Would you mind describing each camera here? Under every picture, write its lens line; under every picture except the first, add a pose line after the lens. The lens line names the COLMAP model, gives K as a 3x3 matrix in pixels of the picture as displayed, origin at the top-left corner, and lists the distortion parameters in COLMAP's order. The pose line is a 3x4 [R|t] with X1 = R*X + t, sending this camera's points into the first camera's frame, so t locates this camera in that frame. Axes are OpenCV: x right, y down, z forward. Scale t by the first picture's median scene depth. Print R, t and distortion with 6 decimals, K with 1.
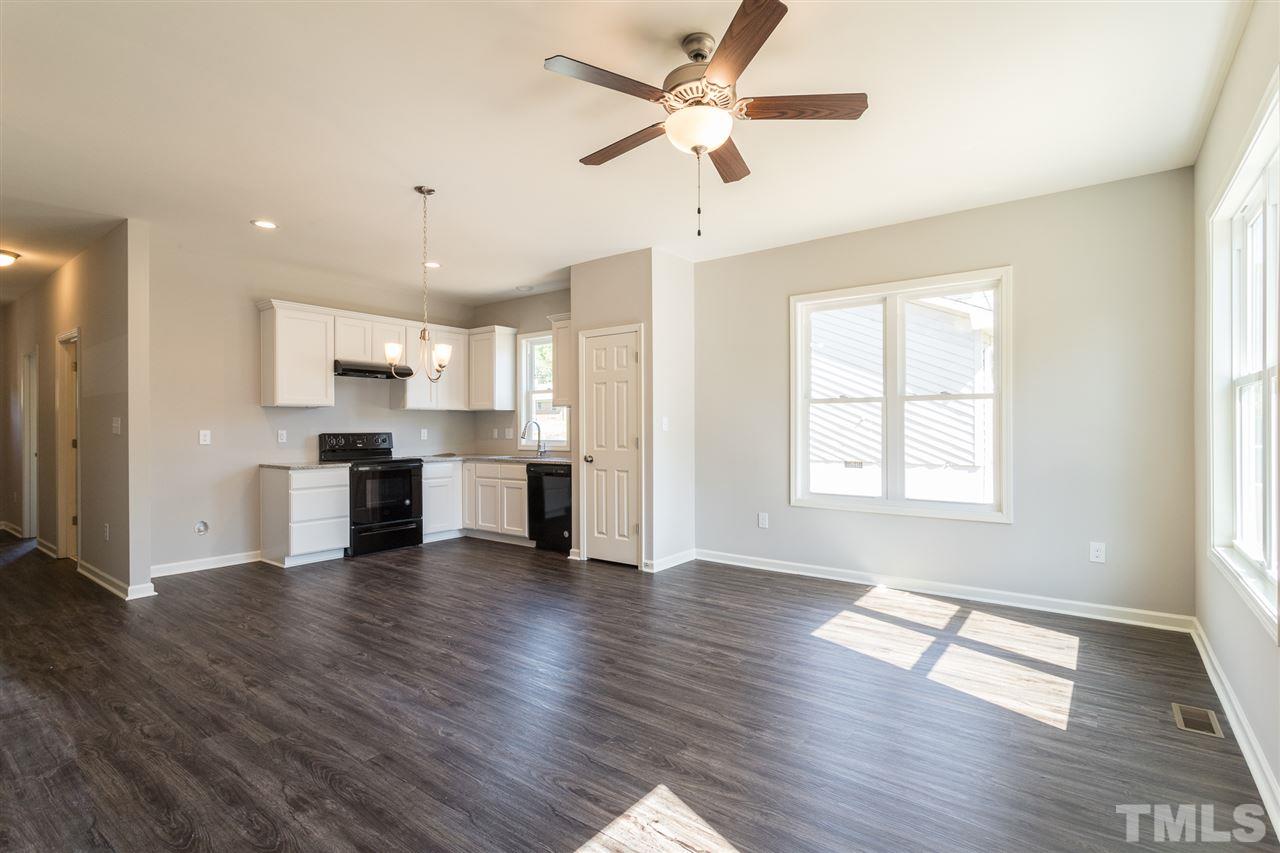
lens RADIAL K [[615.0, 0, 647.3], [0, 615.0, 422.8], [0, 0, 1]] dist [0.001709, 0.002073]
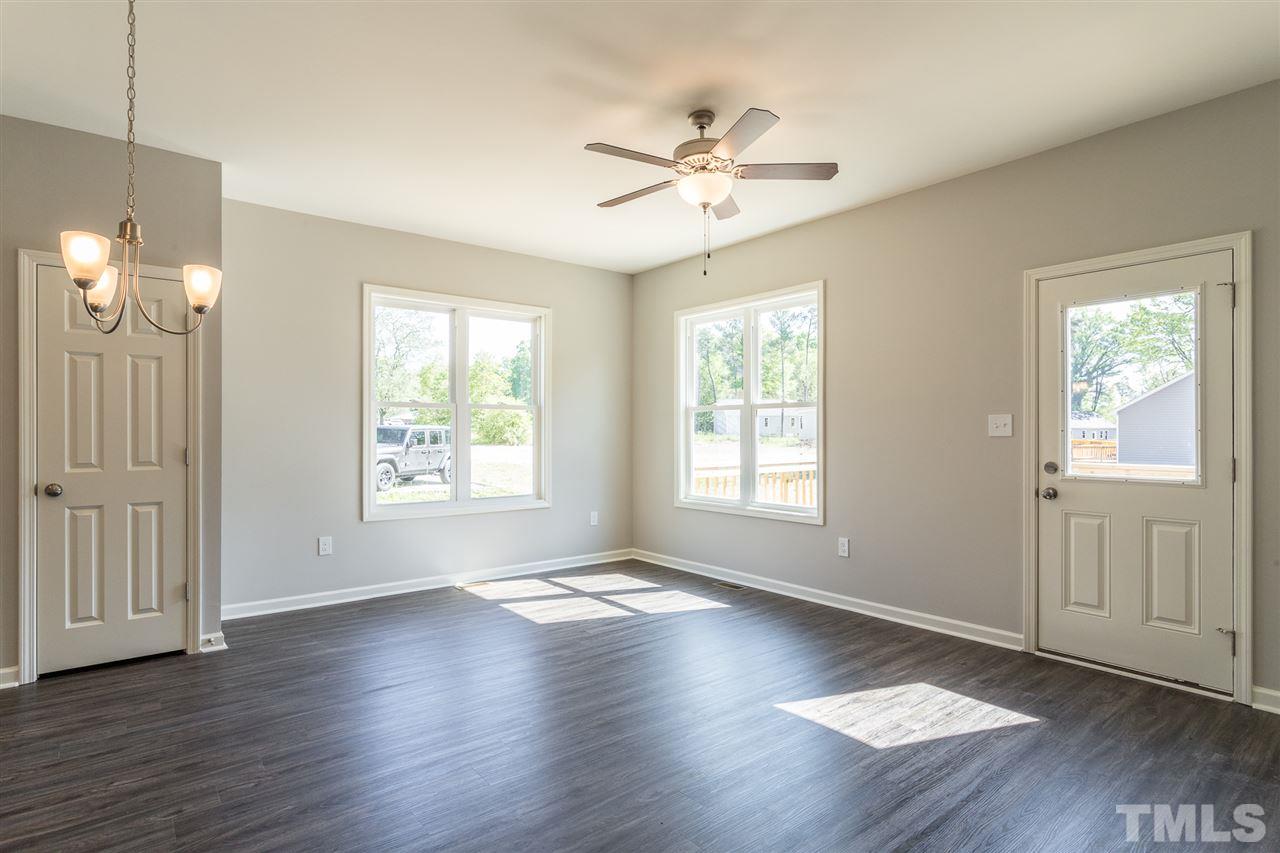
lens RADIAL K [[651.1, 0, 654.2], [0, 651.1, 425.8], [0, 0, 1]] dist [-0.013440, 0.003327]
pose [[0.237615, 0.011803, 0.971288, -0.668582], [-0.007786, 0.999917, -0.010246, 0.004811], [-0.971328, -0.005128, 0.237687, 0.446562]]
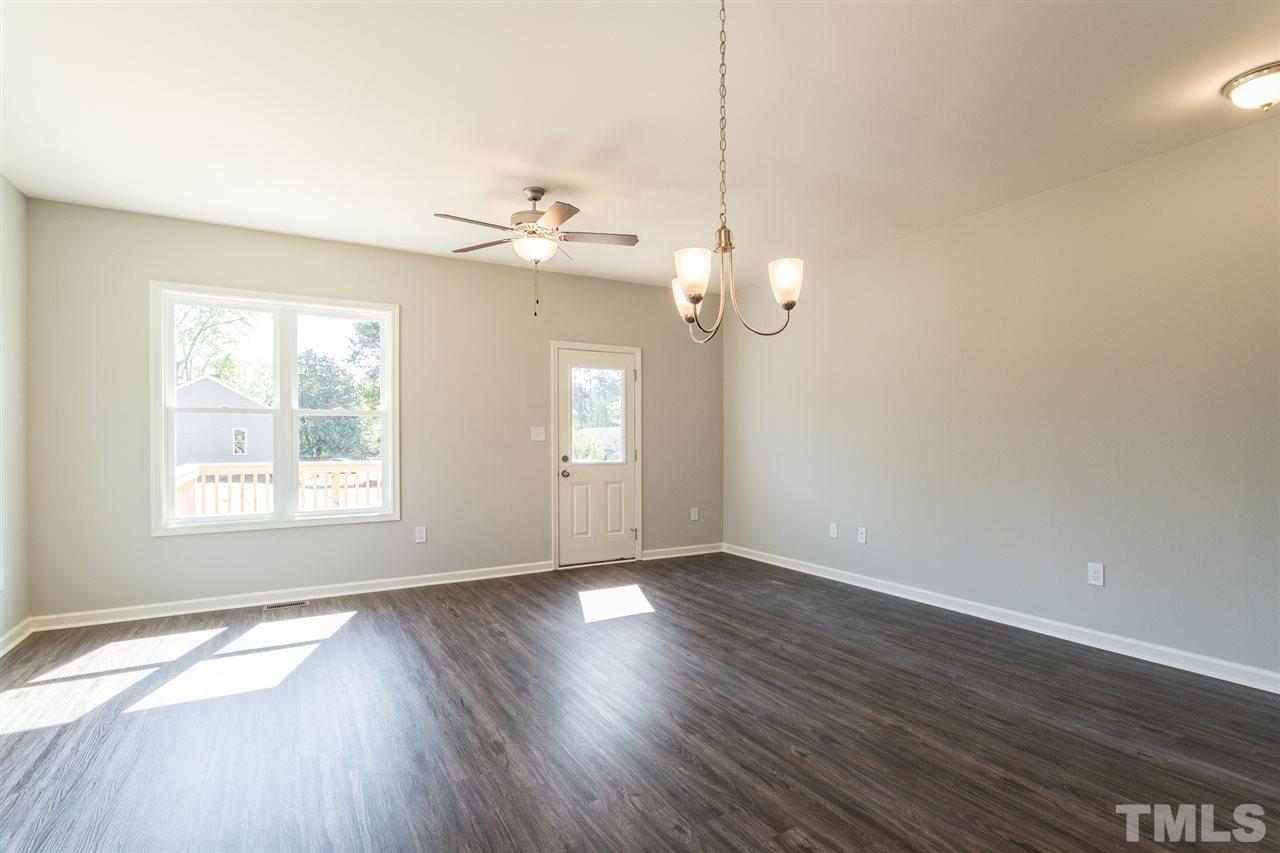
lens RADIAL K [[615.0, 0, 638.8], [0, 615.0, 439.2], [0, 0, 1]] dist [0.001709, 0.002073]
pose [[-0.916498, 0.004633, 0.400012, -0.439187], [0.002127, 0.999975, -0.006710, 0.011936], [-0.400033, -0.005299, -0.916485, 1.311911]]
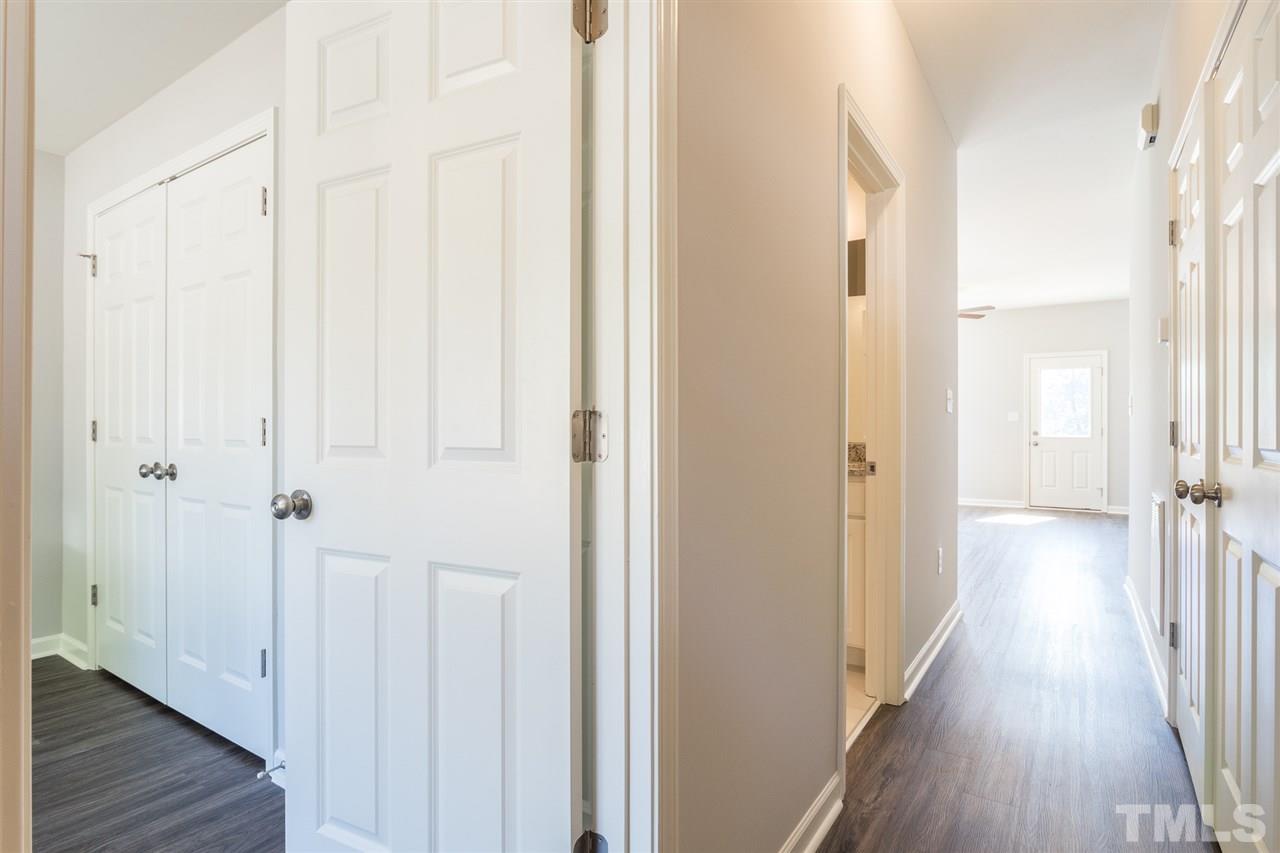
lens RADIAL K [[651.1, 0, 649.2], [0, 651.1, 420.2], [0, 0, 1]] dist [-0.013440, 0.003327]
pose [[-0.050186, 0.004863, 0.998728, -1.754251], [-0.006572, 0.999965, -0.005199, 0.021952], [-0.998718, -0.006824, -0.050152, 1.484207]]
